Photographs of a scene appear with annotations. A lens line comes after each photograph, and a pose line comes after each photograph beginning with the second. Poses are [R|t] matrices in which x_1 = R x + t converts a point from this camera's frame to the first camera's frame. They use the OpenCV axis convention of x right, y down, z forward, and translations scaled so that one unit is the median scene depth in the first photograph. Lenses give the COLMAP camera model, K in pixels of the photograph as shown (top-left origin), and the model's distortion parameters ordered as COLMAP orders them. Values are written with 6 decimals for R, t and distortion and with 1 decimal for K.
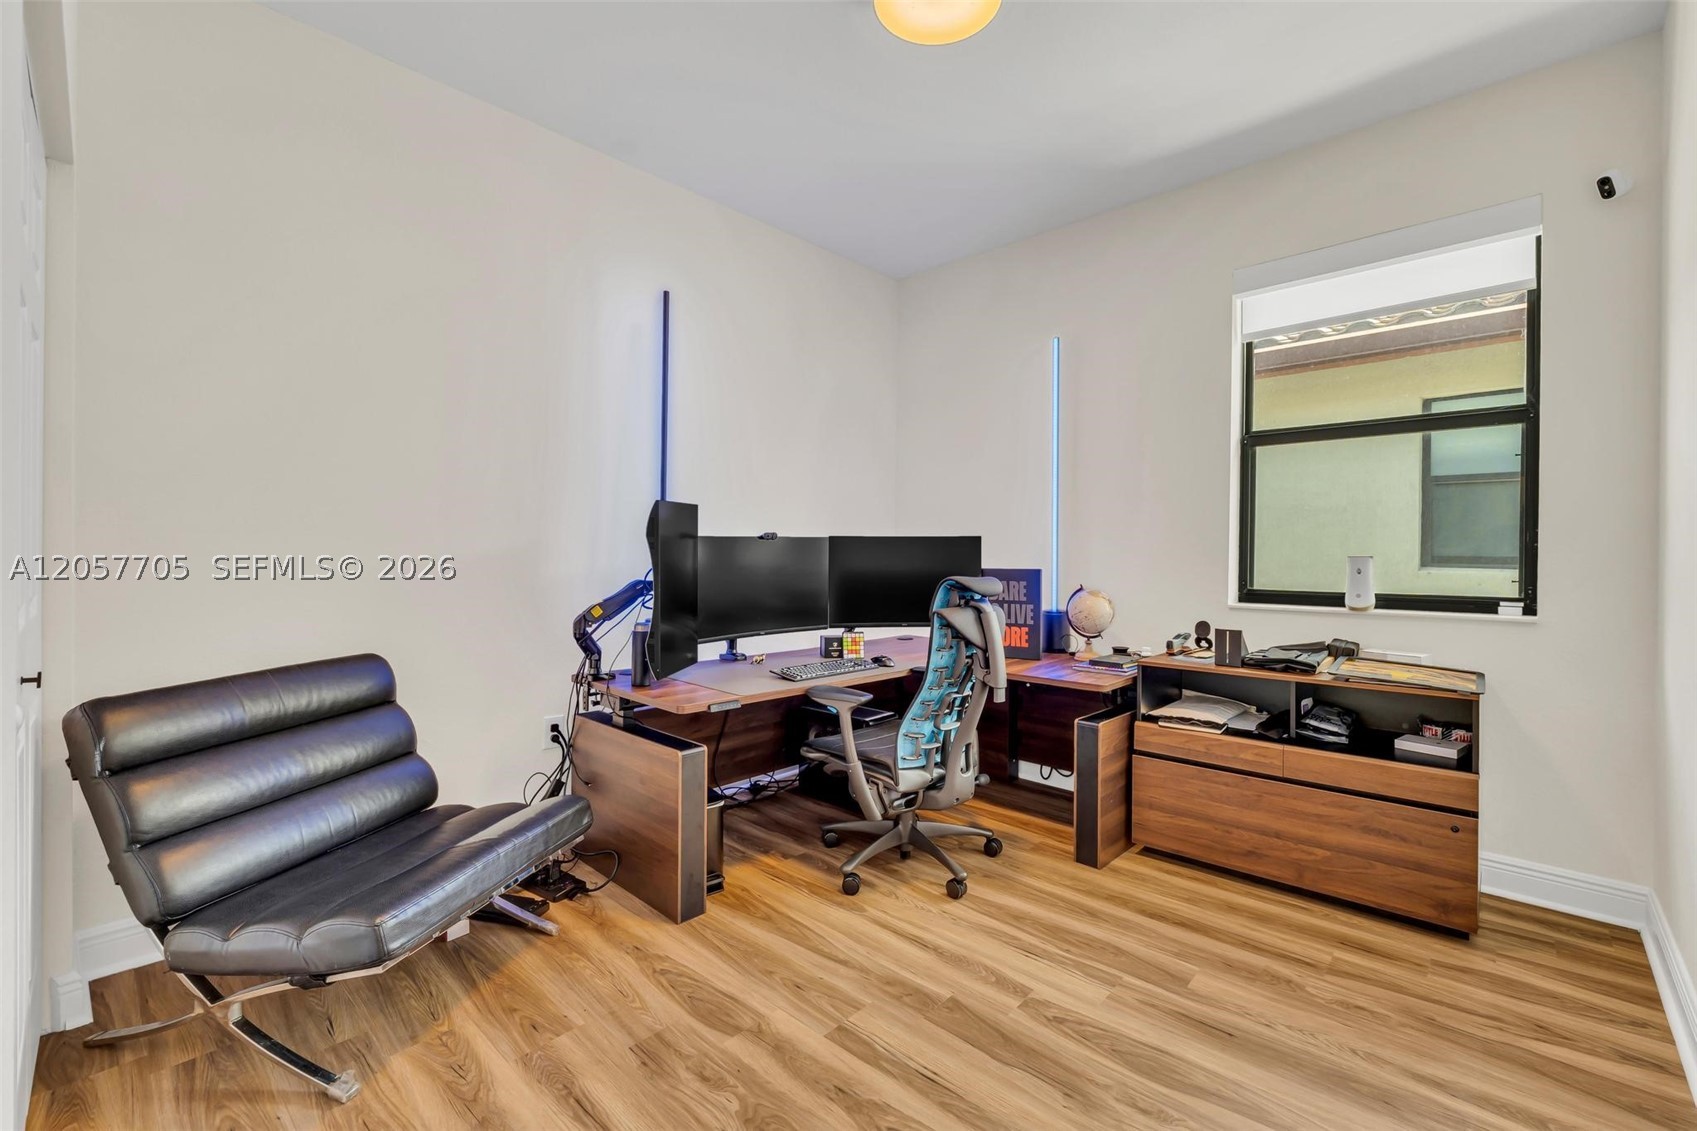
lens RADIAL K [[722.4, 0, 850.4], [0, 722.4, 560.2], [0, 0, 1]] dist [0.000413, 0.000572]
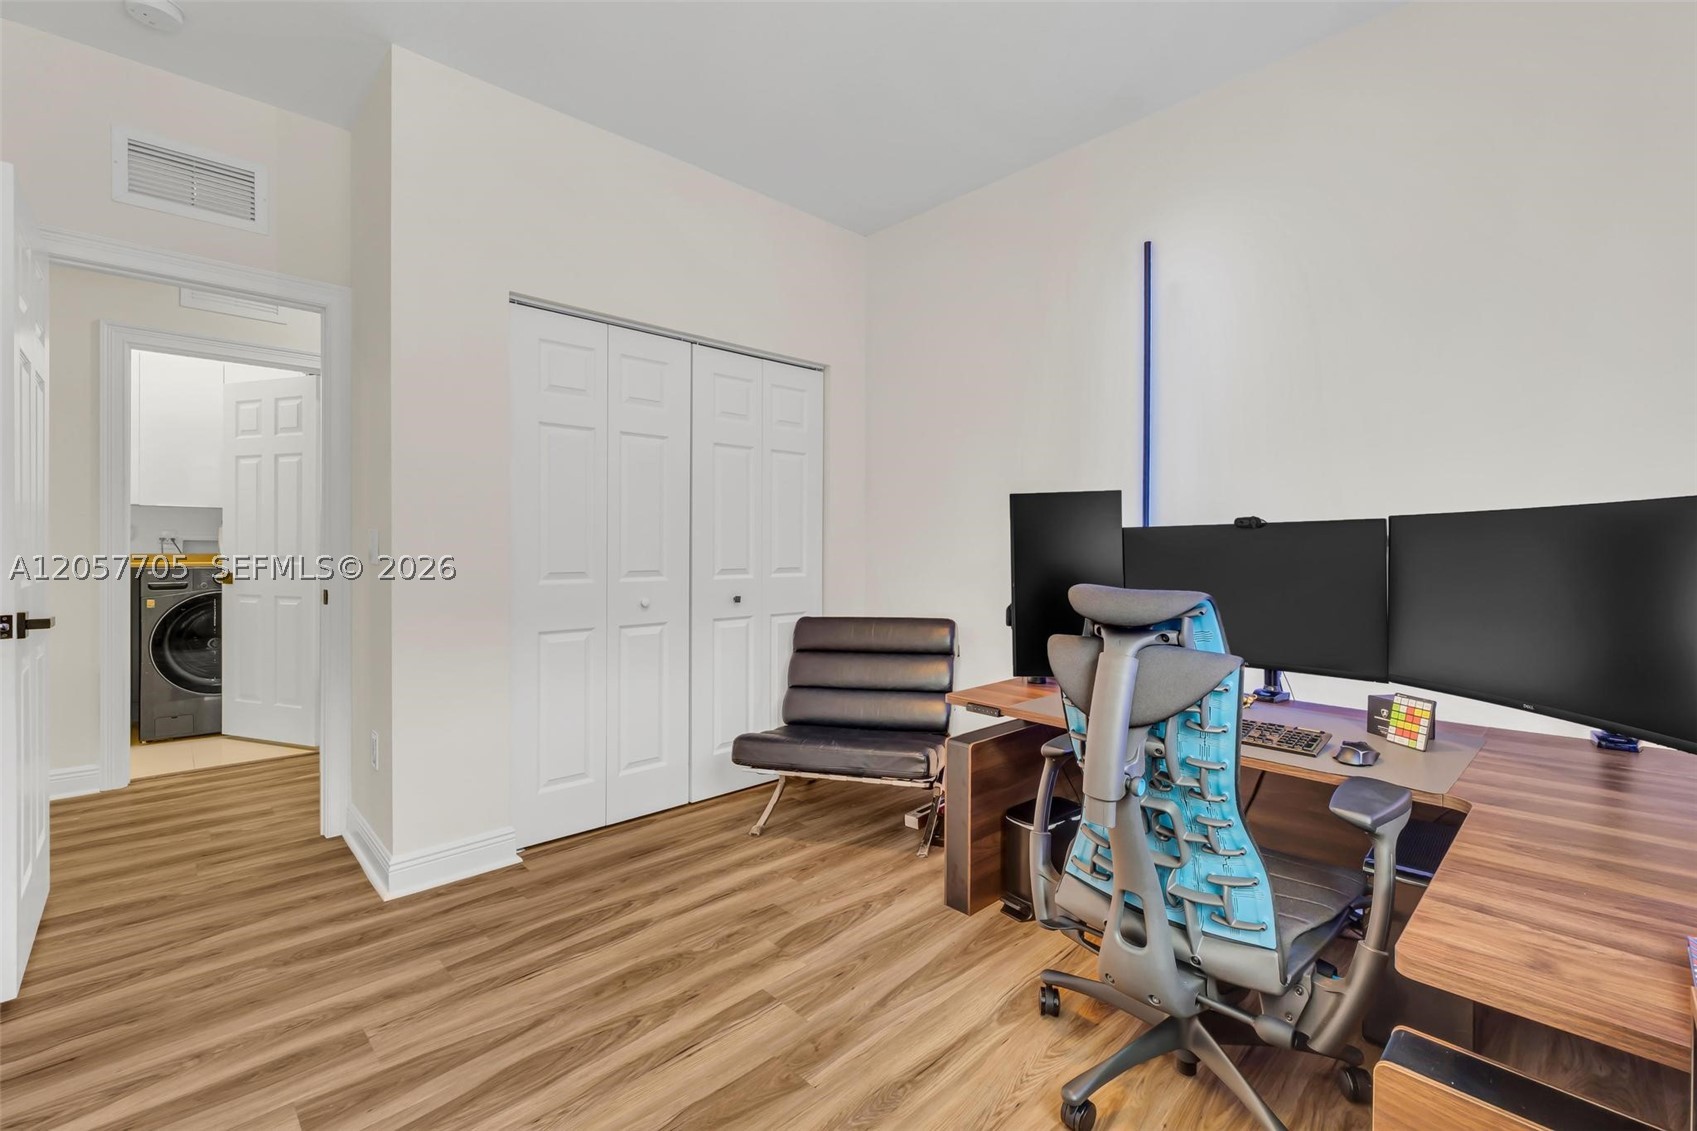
lens RADIAL K [[722.4, 0, 857.7], [0, 722.4, 556.4], [0, 0, 1]] dist [0.000413, 0.000572]
pose [[-0.053026, 0.002285, -0.998591, 0.949573], [-0.007487, 0.999968, 0.002686, -0.000890], [0.998565, 0.007619, -0.053007, 1.085932]]
